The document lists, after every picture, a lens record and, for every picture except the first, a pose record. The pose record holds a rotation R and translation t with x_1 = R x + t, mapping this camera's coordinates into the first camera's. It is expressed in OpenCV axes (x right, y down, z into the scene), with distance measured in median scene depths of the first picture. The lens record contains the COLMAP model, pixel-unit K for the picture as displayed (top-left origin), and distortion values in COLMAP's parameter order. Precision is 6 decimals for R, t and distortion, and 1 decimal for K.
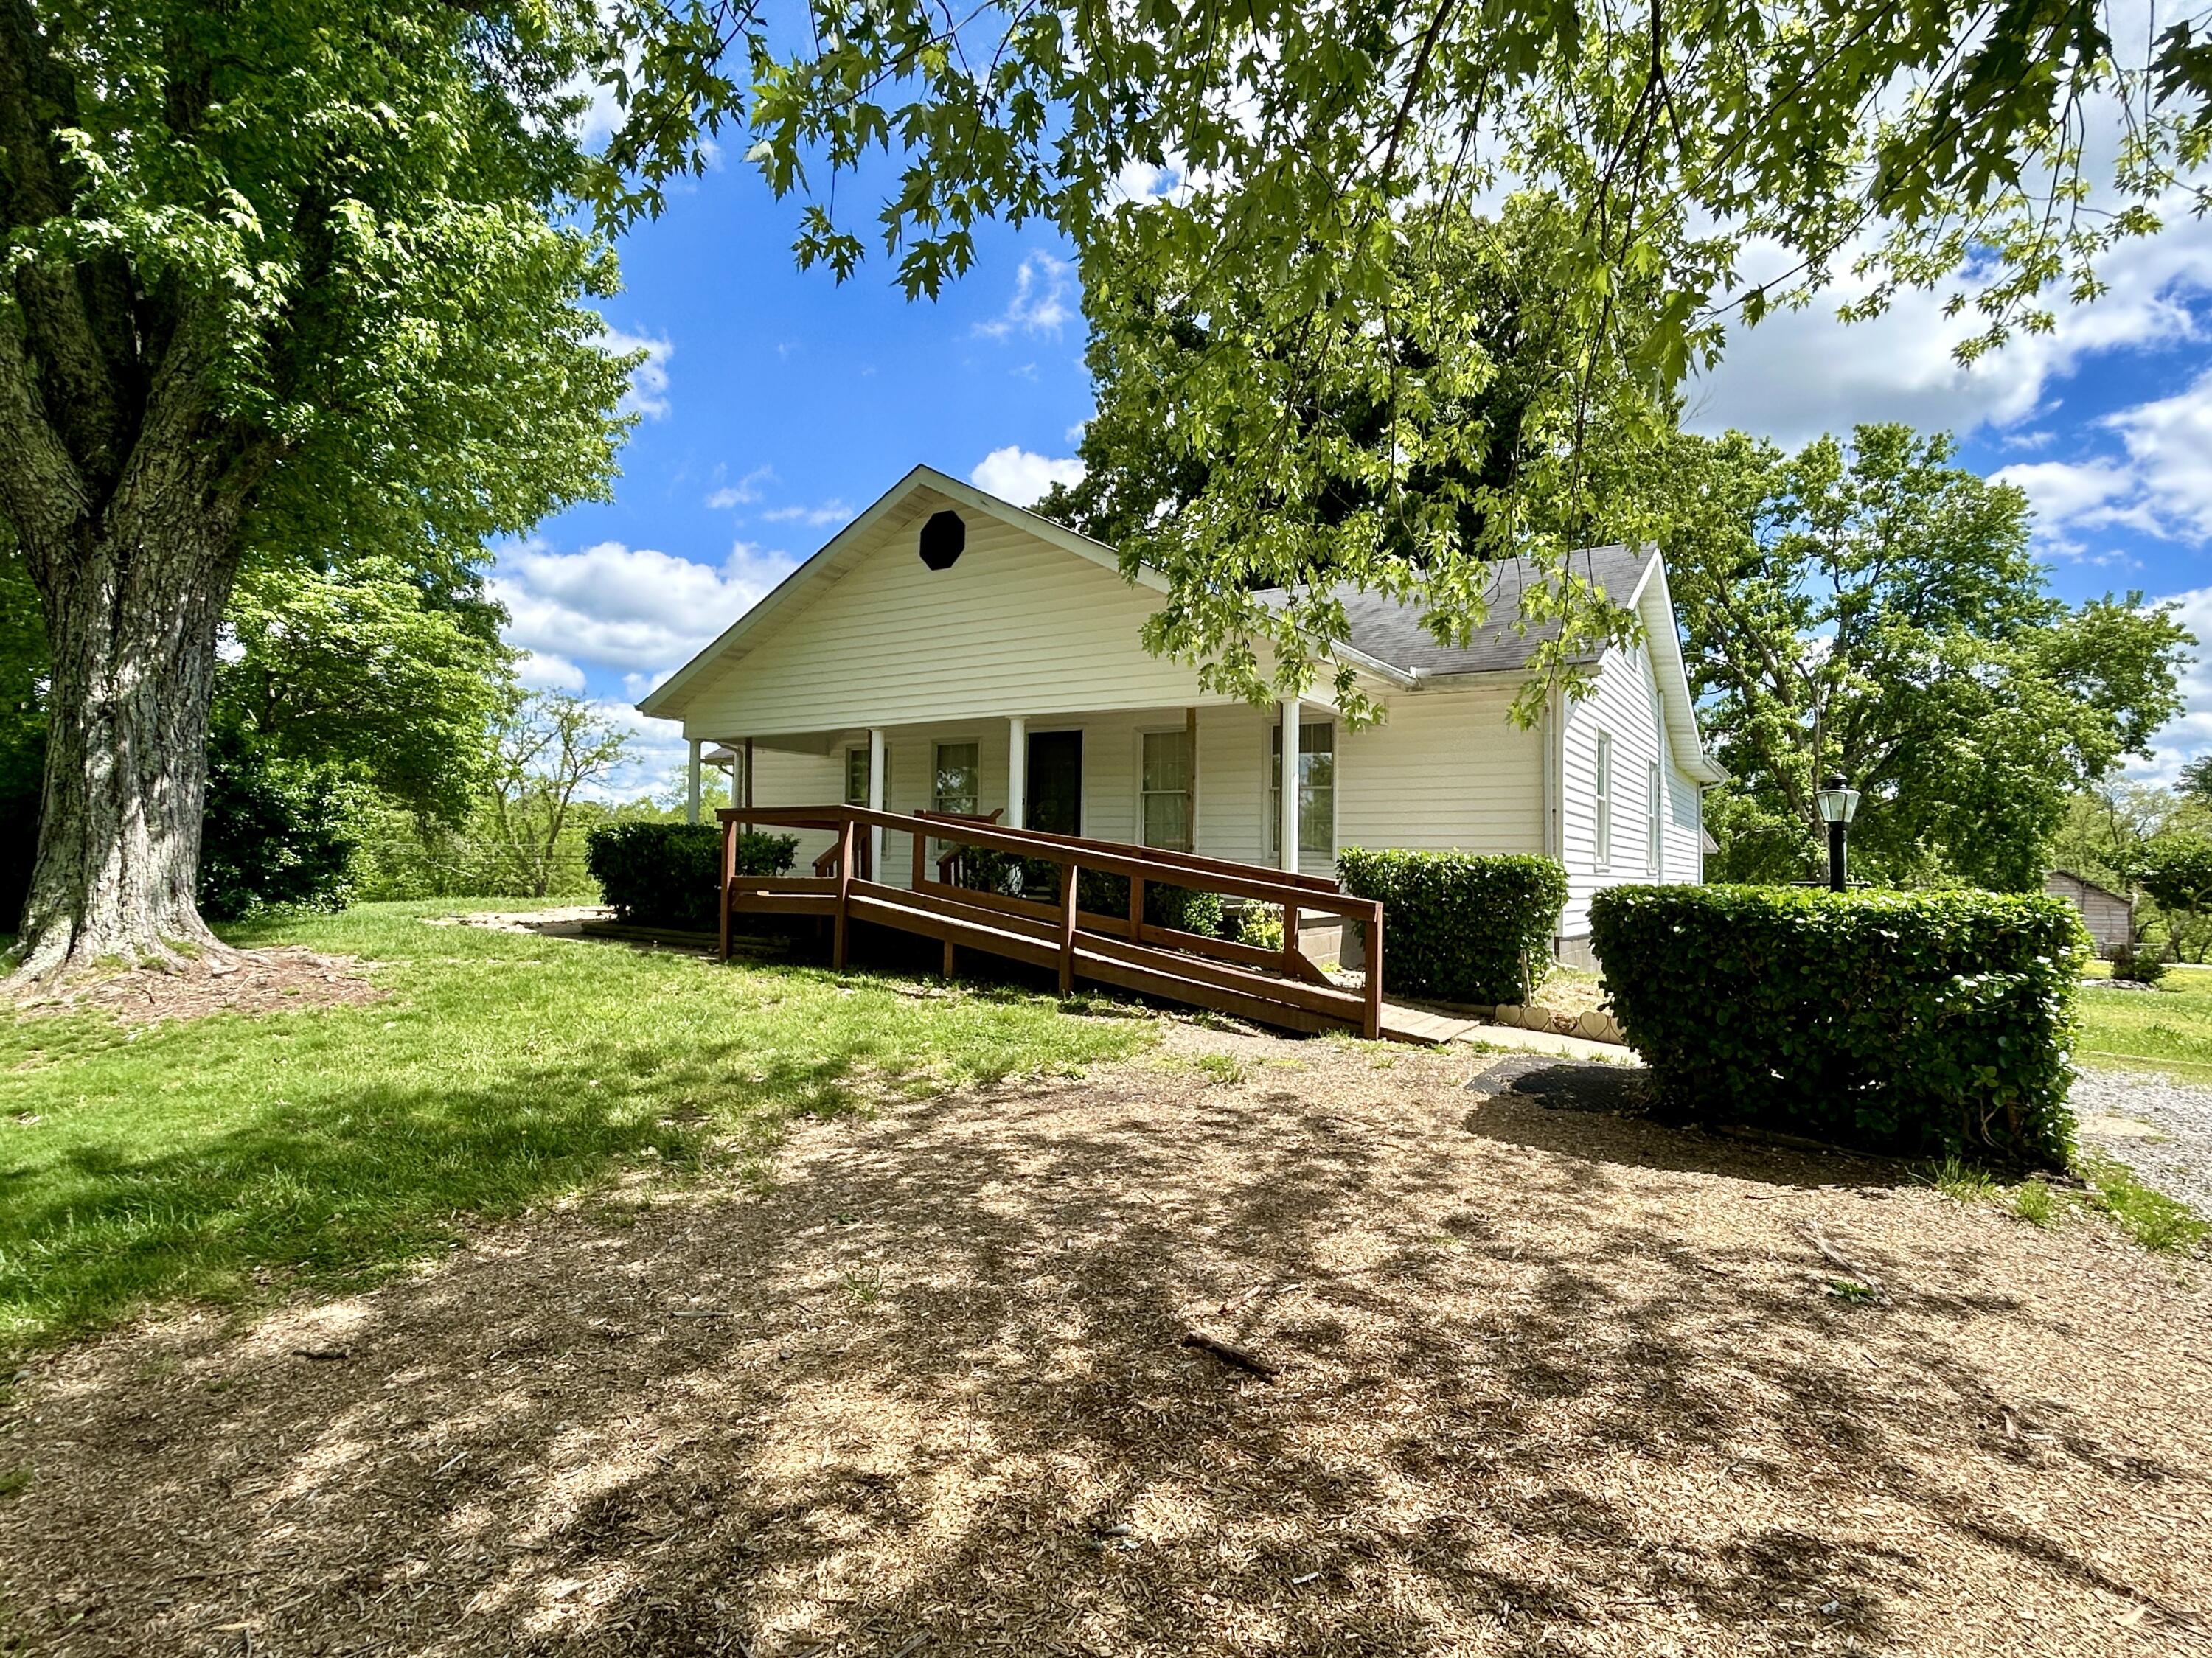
lens RADIAL K [[1180.8, 0, 1106.0], [0, 1180.8, 829.0], [0, 0, 1]] dist [-0.003965, 0.001209]
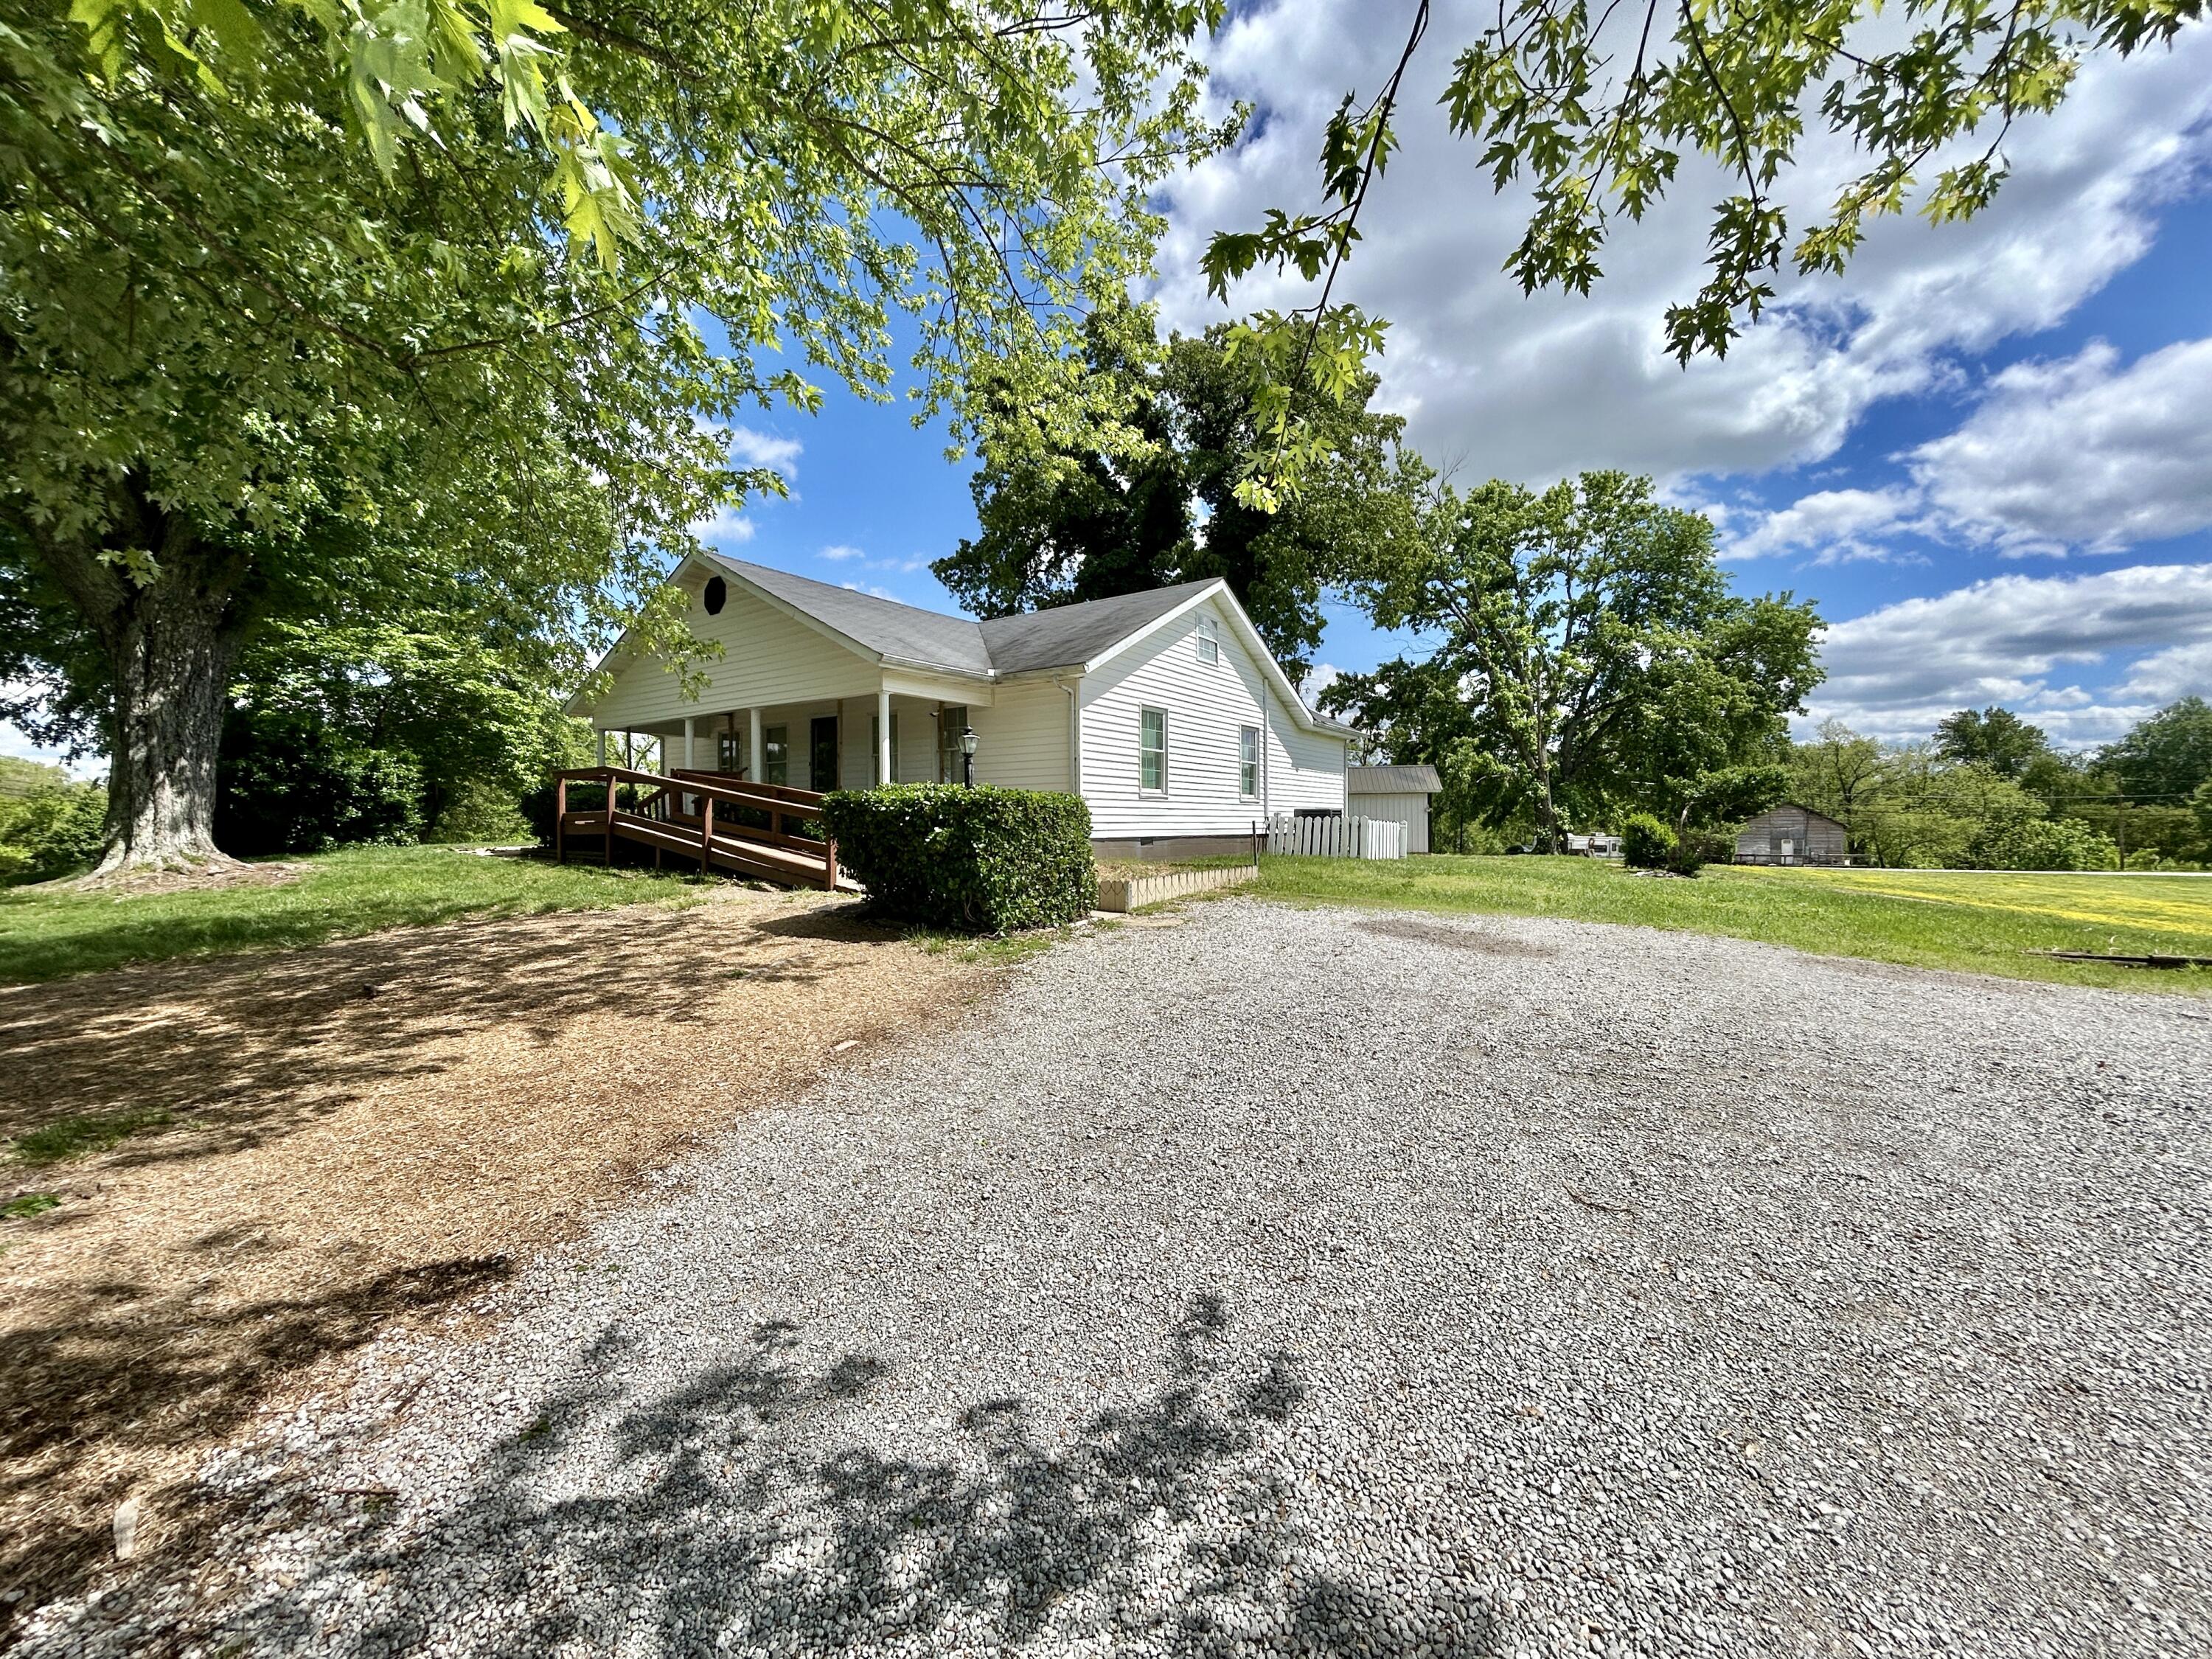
lens RADIAL K [[886.5, 0, 1102.9], [0, 886.5, 826.9], [0, 0, 1]] dist [-0.001112, -0.000419]
pose [[0.998982, -0.024317, -0.037985, 0.130794], [0.025794, 0.998911, 0.038869, 0.008824], [0.036998, -0.039809, 0.998522, -0.051255]]
